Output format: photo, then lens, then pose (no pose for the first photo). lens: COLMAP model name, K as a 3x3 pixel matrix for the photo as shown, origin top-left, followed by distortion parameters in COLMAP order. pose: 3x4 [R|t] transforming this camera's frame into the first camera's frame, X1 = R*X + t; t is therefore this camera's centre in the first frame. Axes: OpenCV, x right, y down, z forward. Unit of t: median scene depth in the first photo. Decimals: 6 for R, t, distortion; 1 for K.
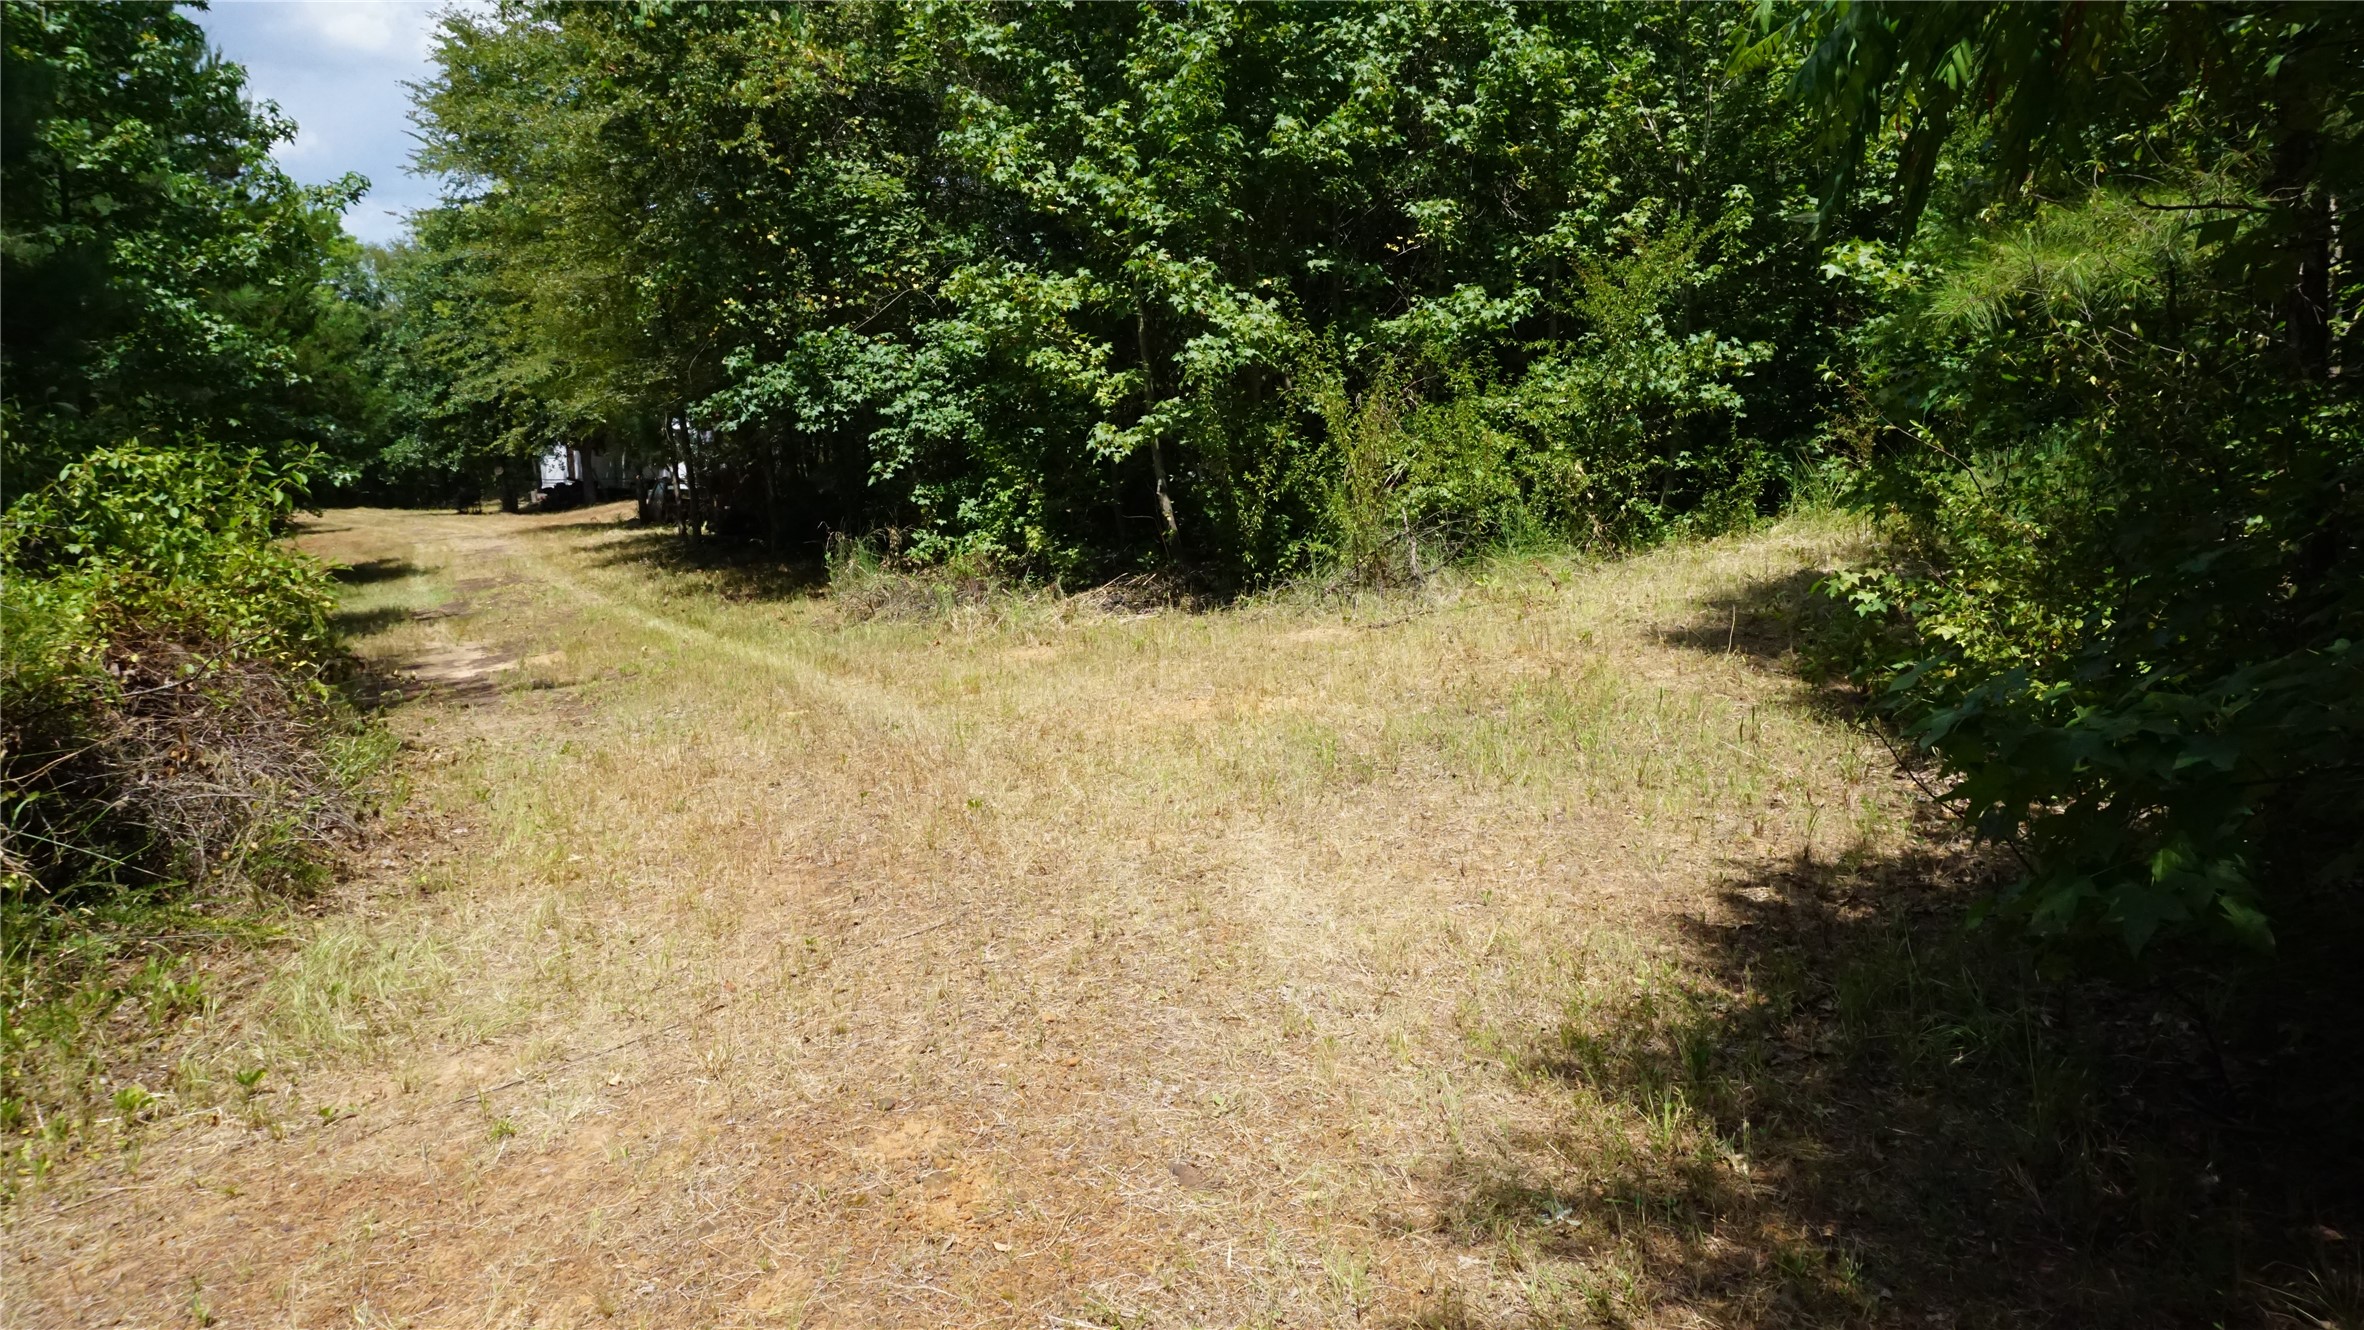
lens RADIAL K [[1598.9, 0, 1163.9], [0, 1598.9, 661.4], [0, 0, 1]] dist [-0.042029, 0.039583]
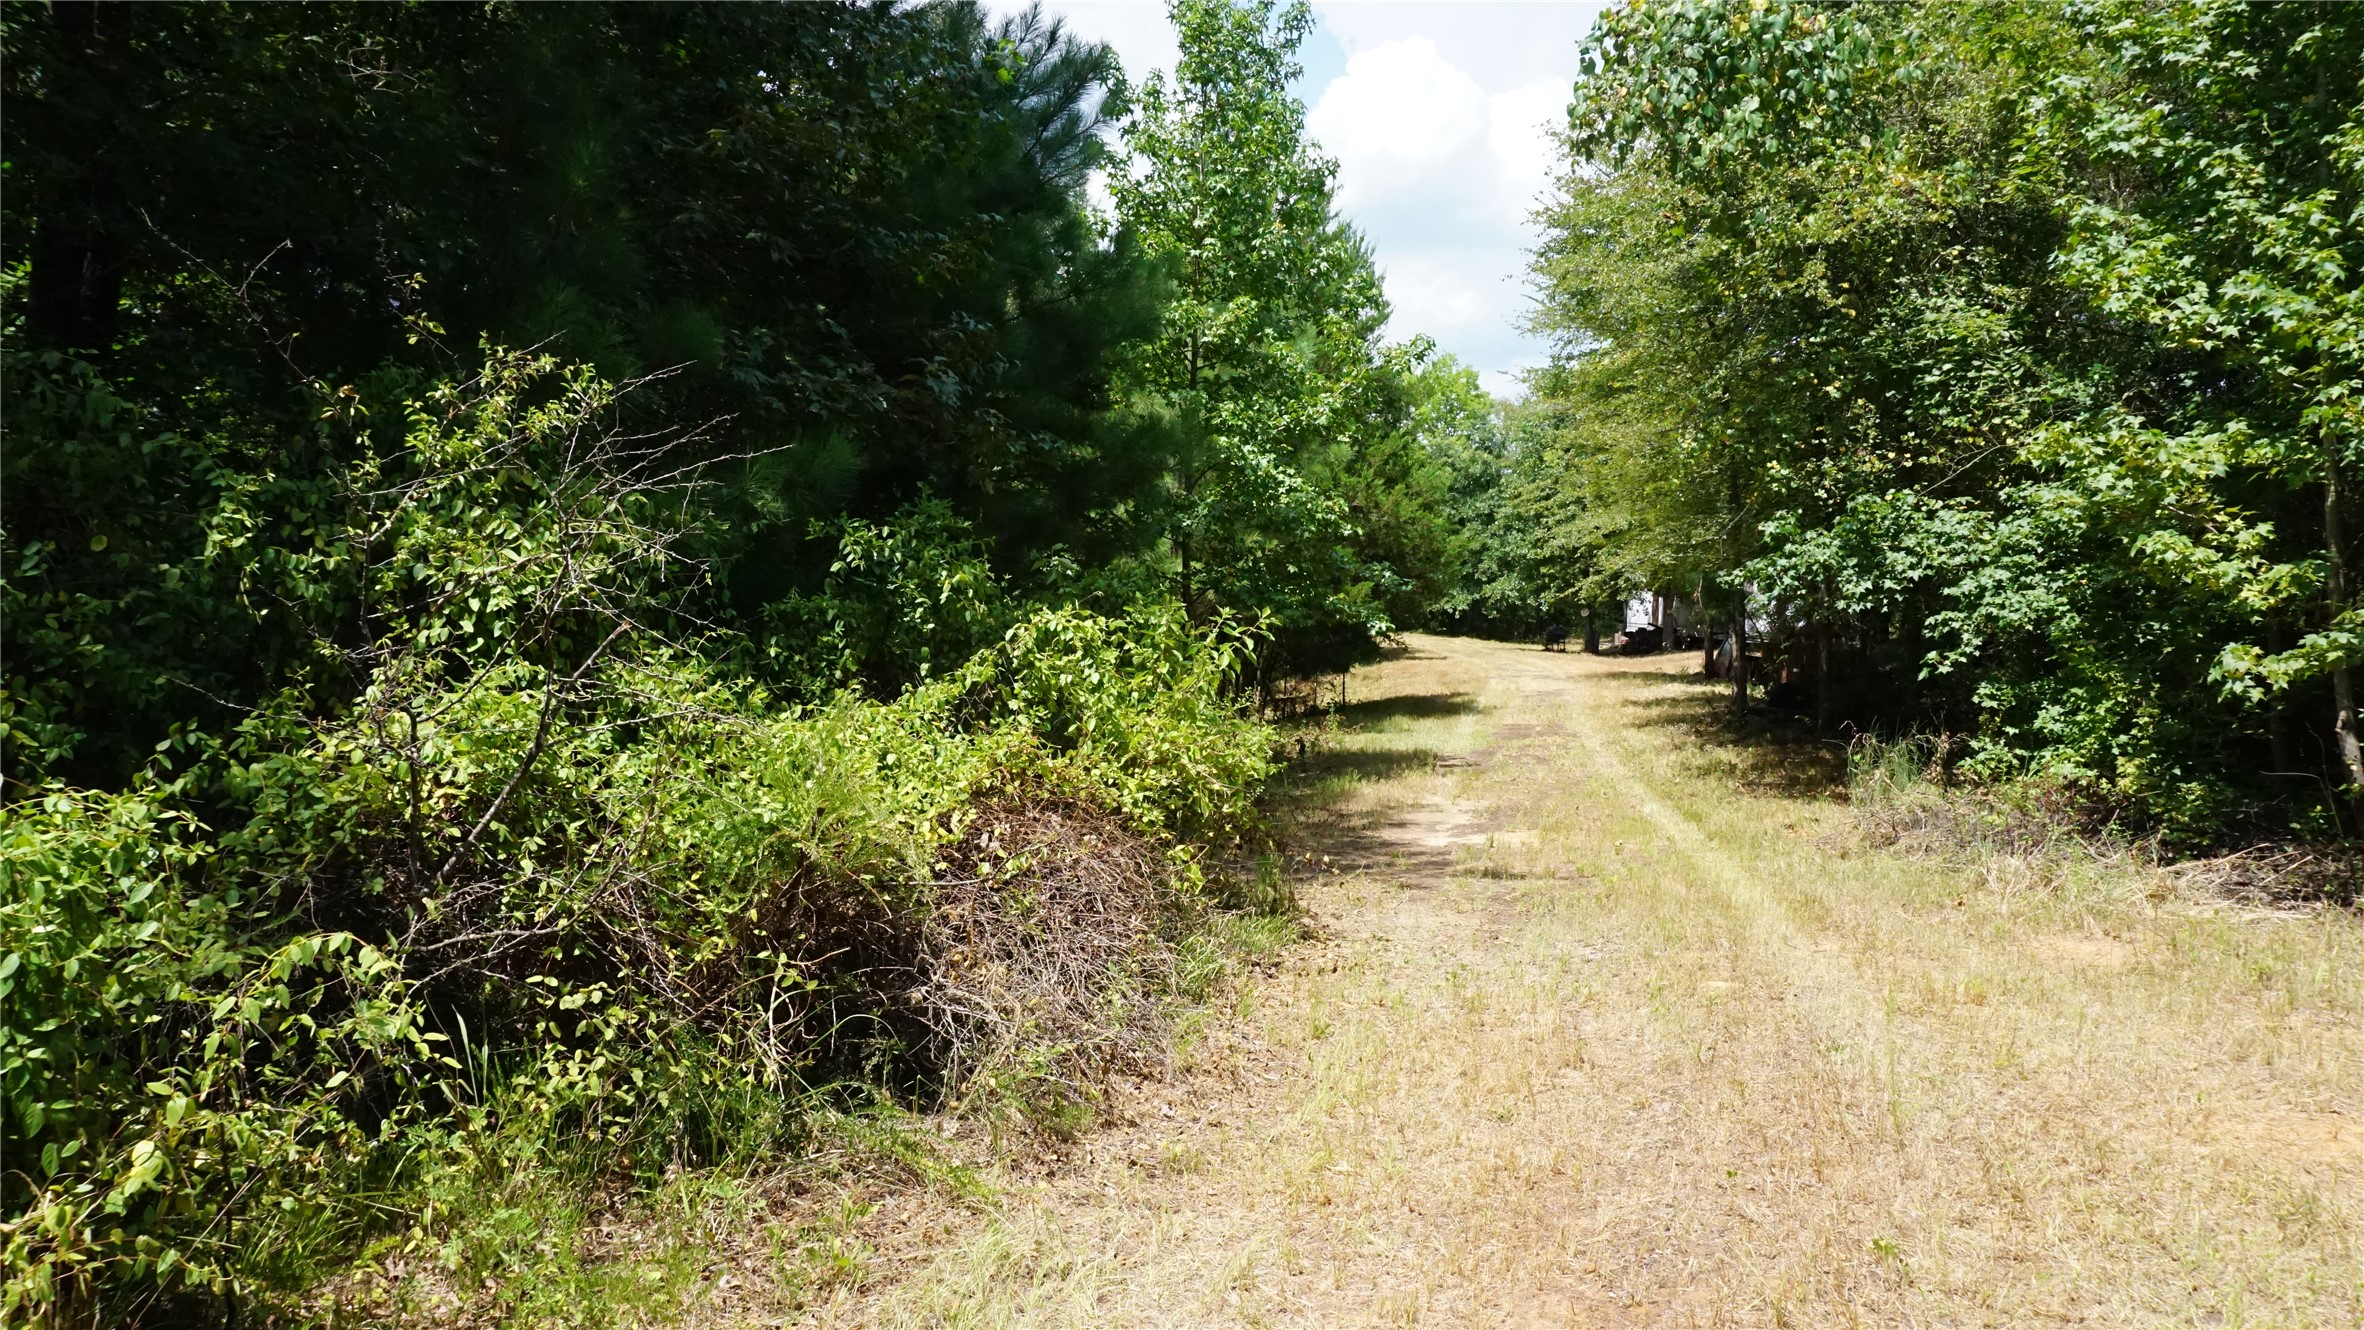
lens RADIAL K [[1598.9, 0, 1164.6], [0, 1598.9, 663.4], [0, 0, 1]] dist [-0.042029, 0.039583]
pose [[0.788633, 0.076826, -0.610046, 0.009276], [-0.130993, 0.990379, -0.044618, -0.029038], [0.600749, 0.115099, 0.791109, 0.105149]]
